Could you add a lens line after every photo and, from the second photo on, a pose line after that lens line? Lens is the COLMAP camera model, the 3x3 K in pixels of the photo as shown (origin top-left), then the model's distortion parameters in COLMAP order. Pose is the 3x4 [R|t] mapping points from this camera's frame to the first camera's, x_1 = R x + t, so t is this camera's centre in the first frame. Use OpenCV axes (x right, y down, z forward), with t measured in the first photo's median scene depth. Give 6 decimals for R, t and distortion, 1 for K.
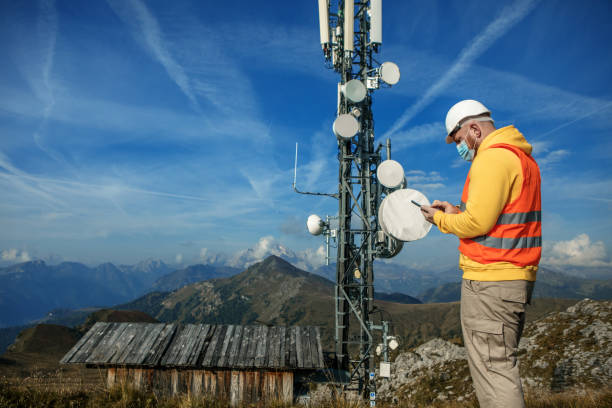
lens RADIAL K [[439.4, 0, 300.7], [0, 439.4, 197.9], [0, 0, 1]] dist [-0.095979, 0.045690]
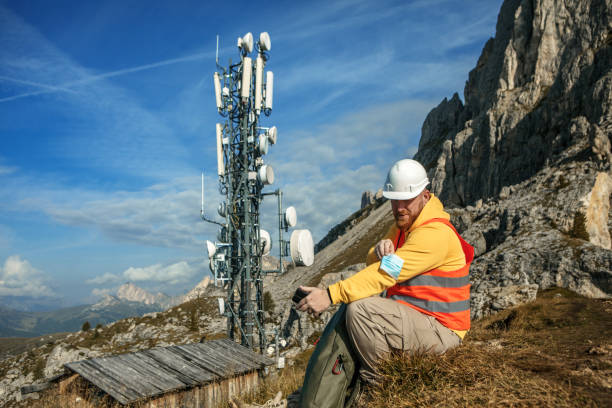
lens RADIAL K [[534.9, 0, 309.9], [0, 534.9, 199.7], [0, 0, 1]] dist [-0.077191, 0.083881]
pose [[0.472685, 0.115074, 0.873686, -1.044865], [-0.091615, 0.992482, -0.081155, 0.022355], [-0.876456, -0.041682, 0.479674, 0.133975]]
